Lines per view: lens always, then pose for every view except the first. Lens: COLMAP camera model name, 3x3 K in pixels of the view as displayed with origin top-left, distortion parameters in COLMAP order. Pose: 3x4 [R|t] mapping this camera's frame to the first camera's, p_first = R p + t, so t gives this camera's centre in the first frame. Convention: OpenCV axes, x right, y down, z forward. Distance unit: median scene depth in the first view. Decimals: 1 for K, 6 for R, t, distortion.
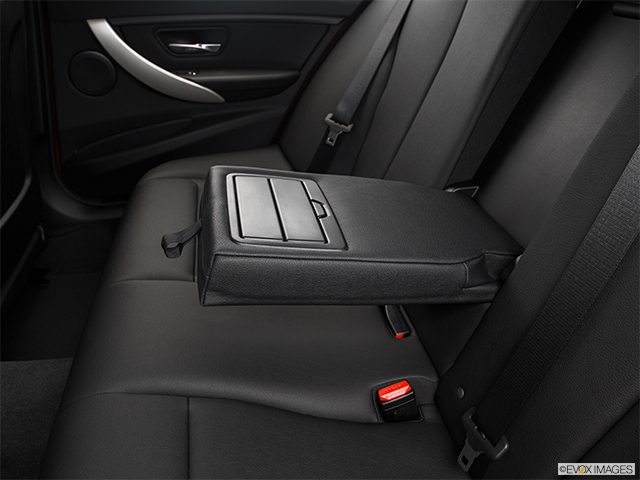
lens RADIAL K [[475.1, 0, 320.0], [0, 475.1, 240.0], [0, 0, 1]] dist [-0.139875, 0.084366]
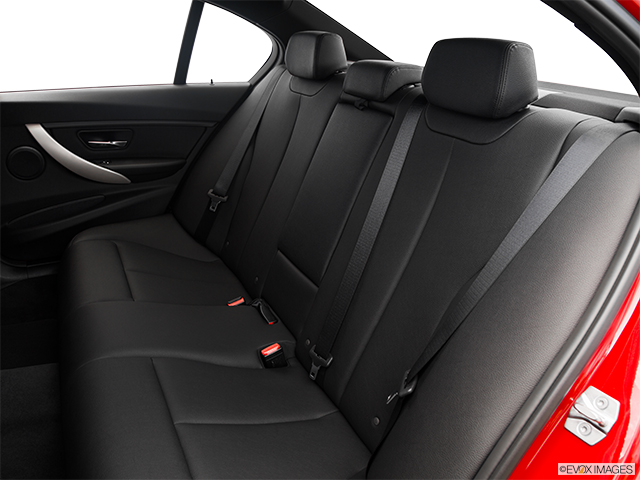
lens RADIAL K [[475.1, 0, 320.0], [0, 475.1, 240.0], [0, 0, 1]] dist [-0.139875, 0.084366]
pose [[0.957867, -0.057706, 0.281354, -0.072801], [0.098167, 0.986390, -0.131899, 0.103226], [-0.269914, 0.153961, 0.950496, -0.420759]]
